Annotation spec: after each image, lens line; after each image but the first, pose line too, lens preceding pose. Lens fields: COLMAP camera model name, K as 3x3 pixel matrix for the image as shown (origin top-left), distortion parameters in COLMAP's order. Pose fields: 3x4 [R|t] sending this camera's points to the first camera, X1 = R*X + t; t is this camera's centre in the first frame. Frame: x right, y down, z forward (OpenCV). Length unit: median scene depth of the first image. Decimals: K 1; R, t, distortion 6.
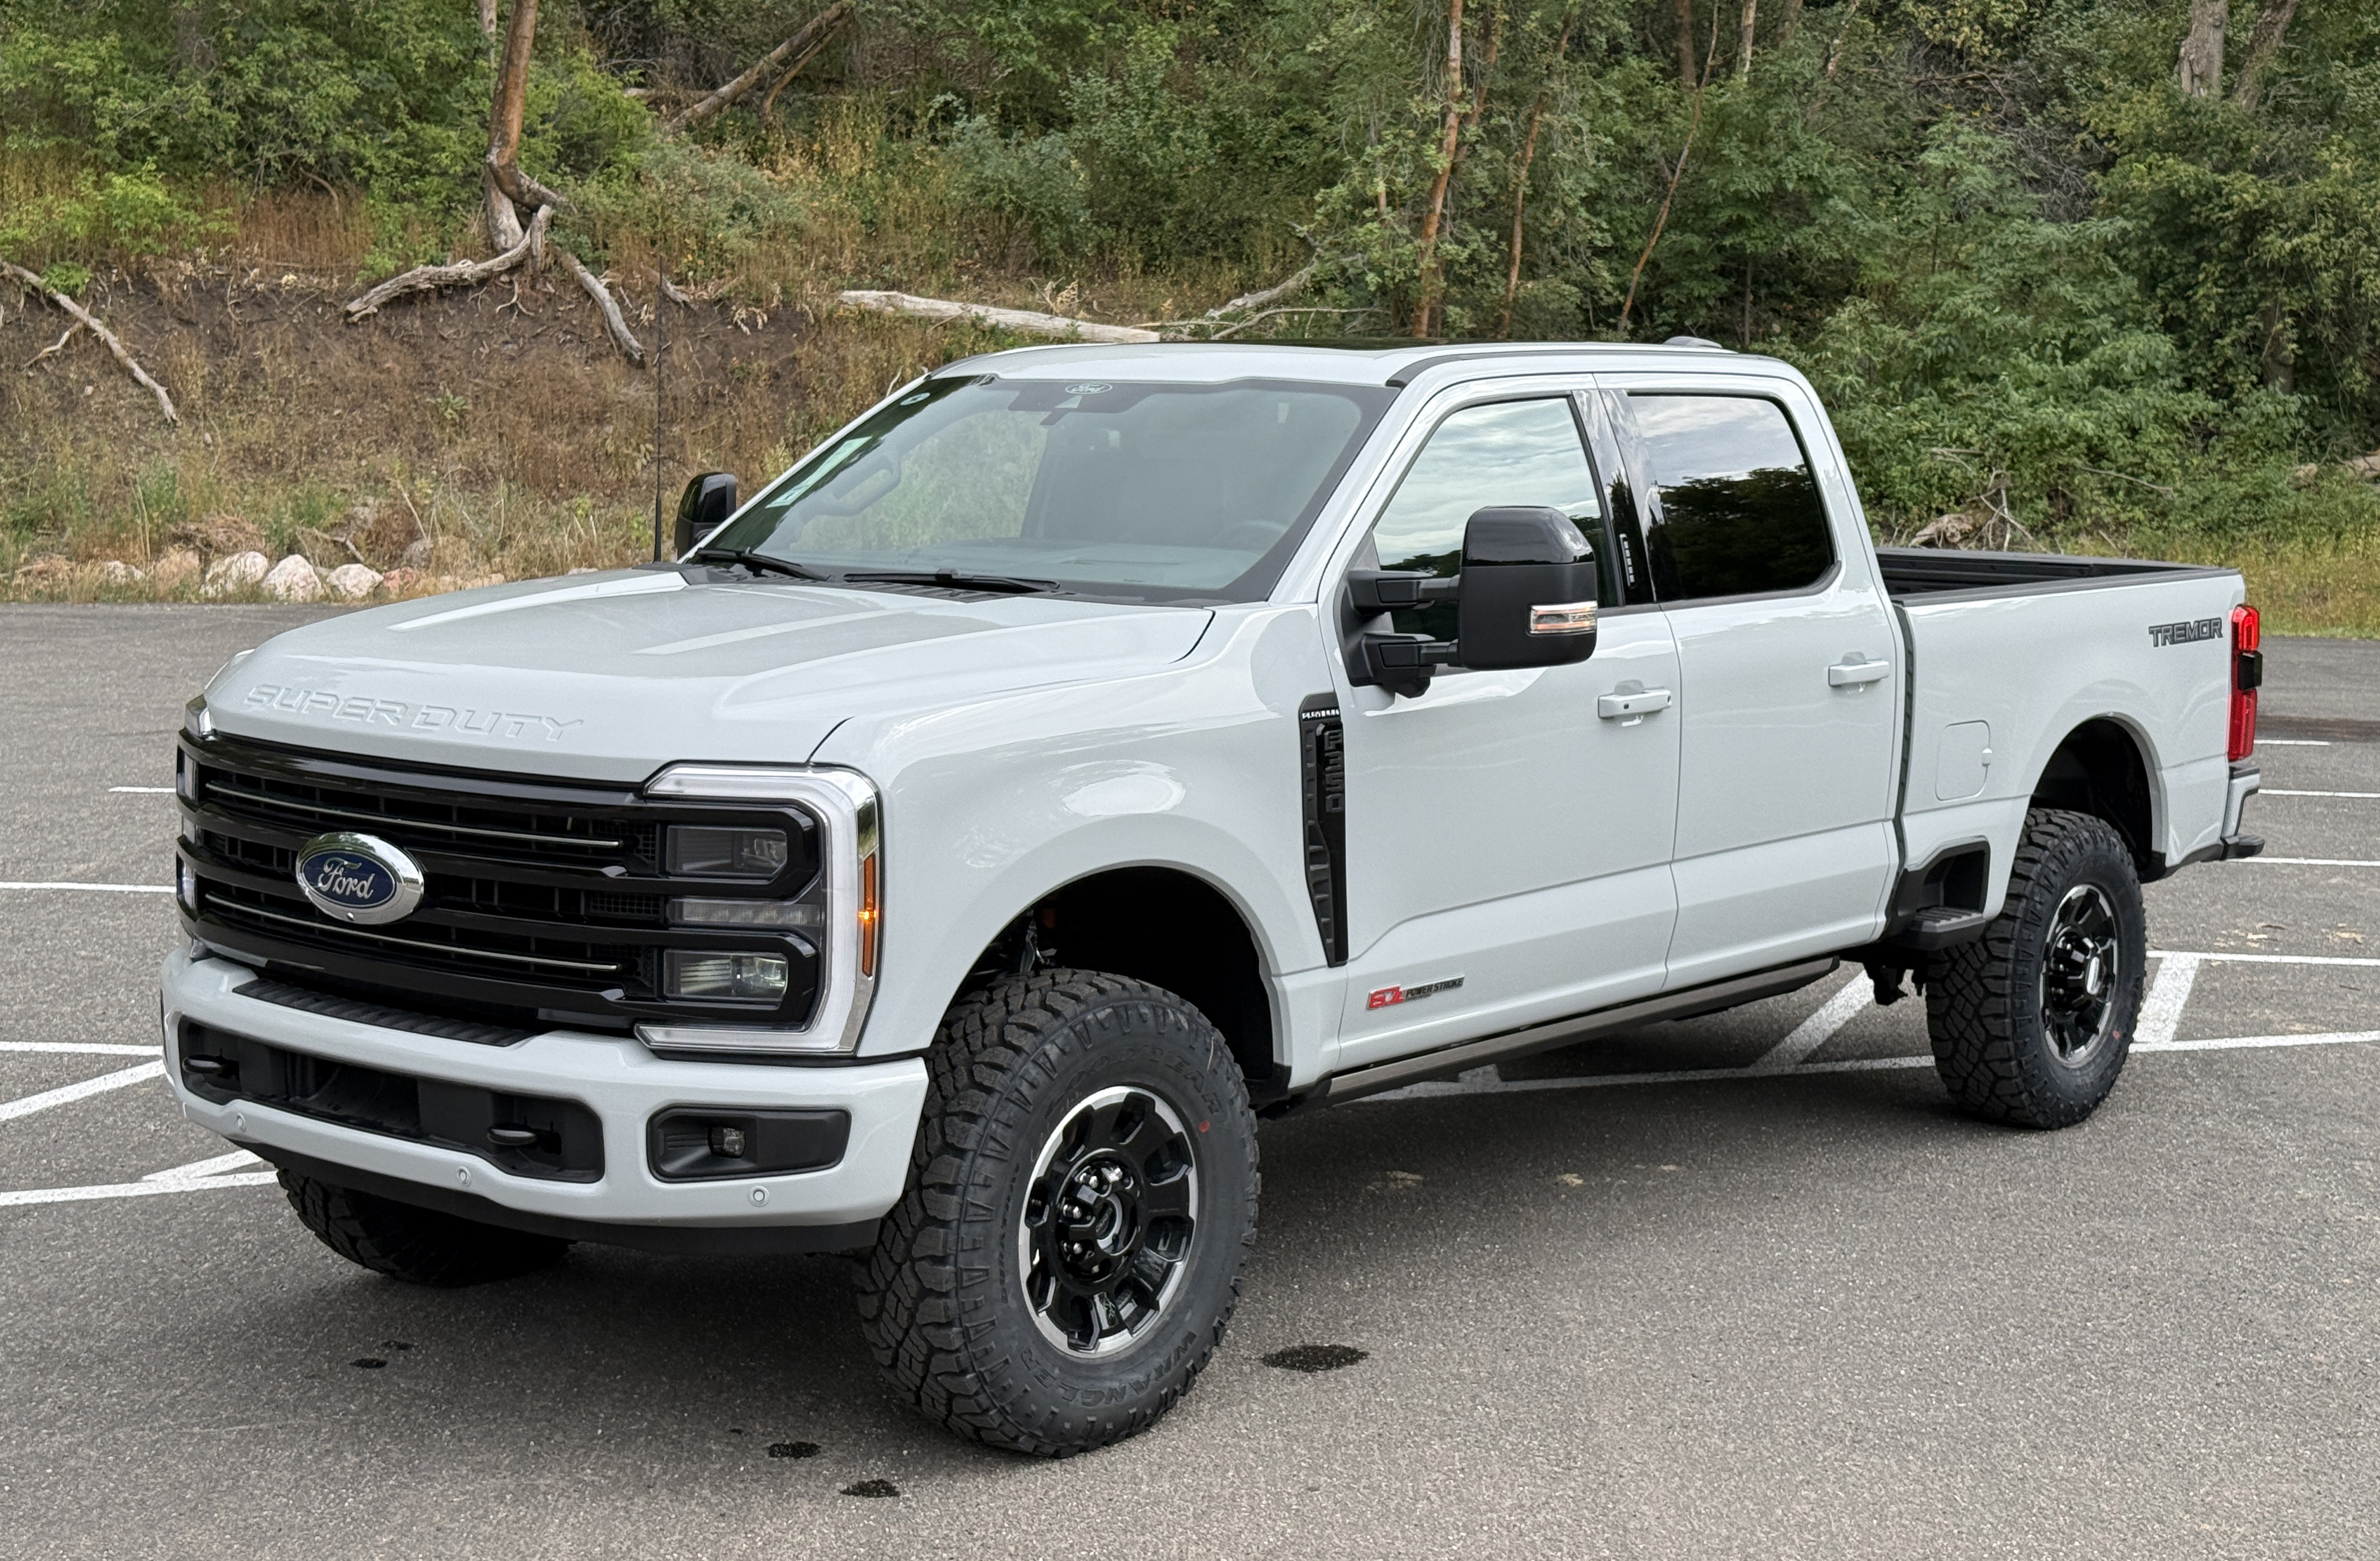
lens RADIAL K [[3375.7, 0, 1190.0], [0, 3375.7, 780.5], [0, 0, 1]] dist [0.109191, -0.096096]
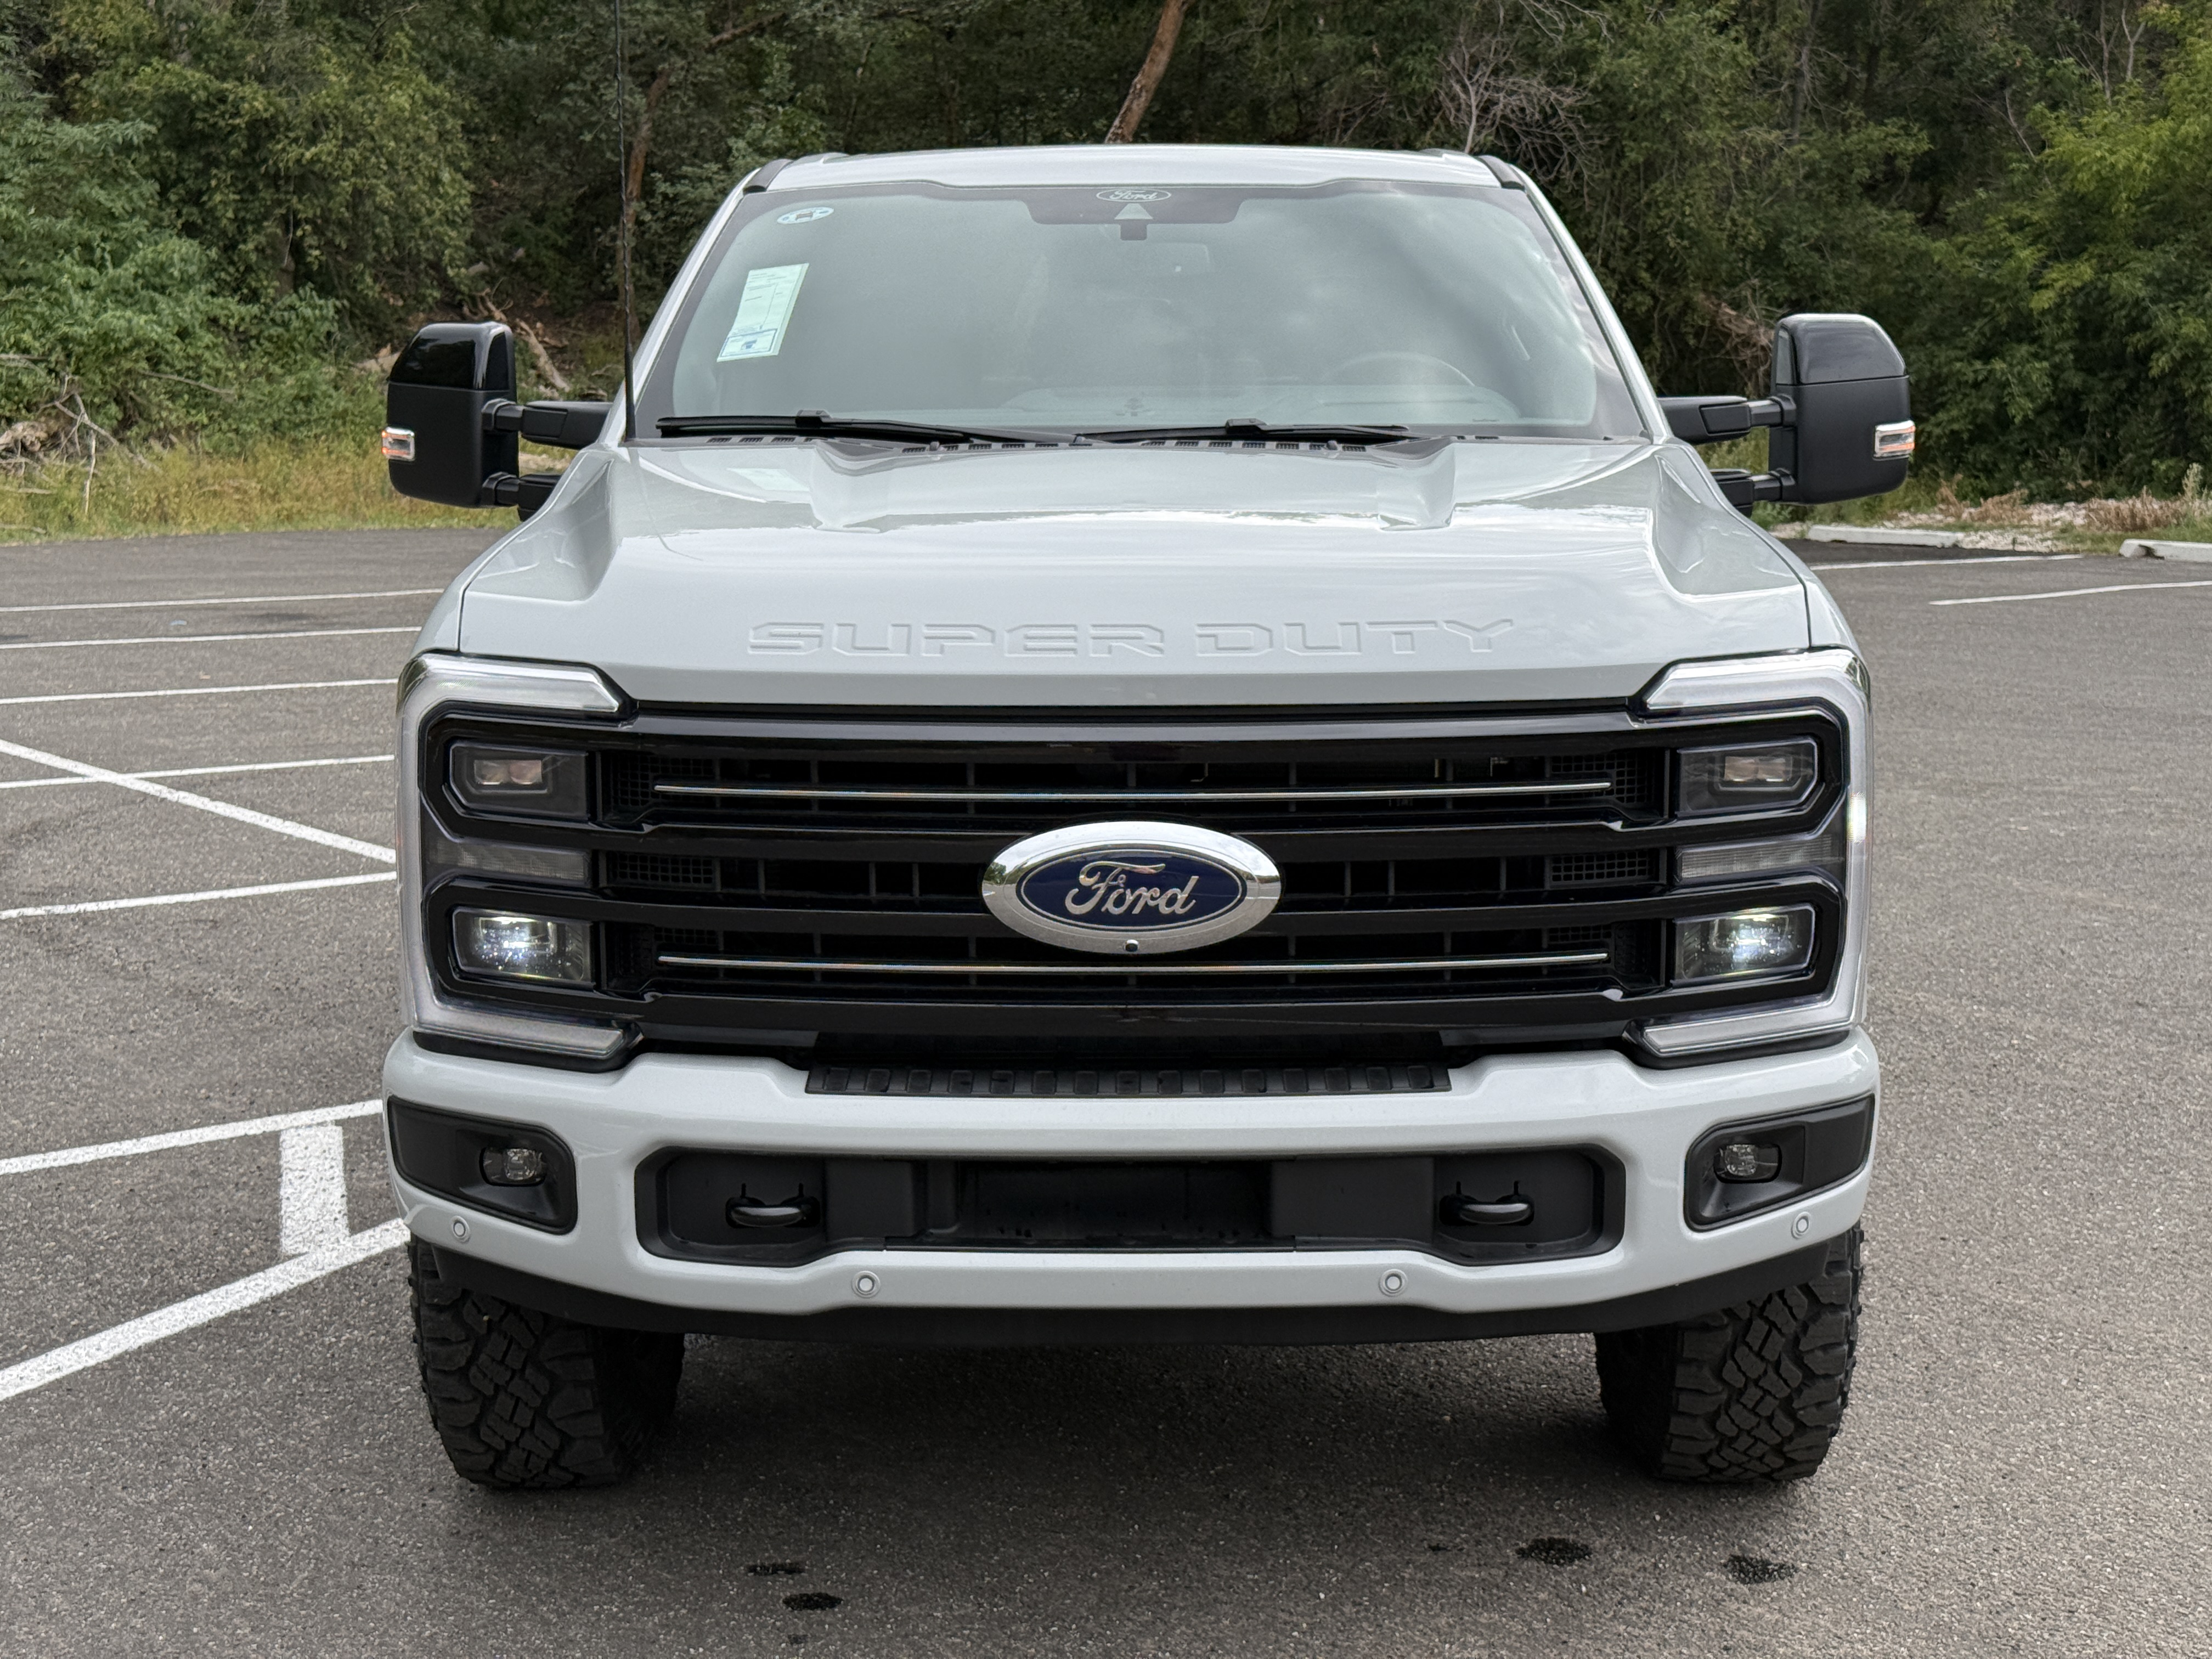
lens RADIAL K [[3152.2, 0, 1106.0], [0, 3152.2, 829.5], [0, 0, 1]] dist [0.072939, -0.023985]
pose [[0.767700, -0.114927, 0.630420, -0.123812], [0.085717, 0.993362, 0.076709, -0.005946], [-0.635051, -0.004852, 0.772455, 0.099782]]
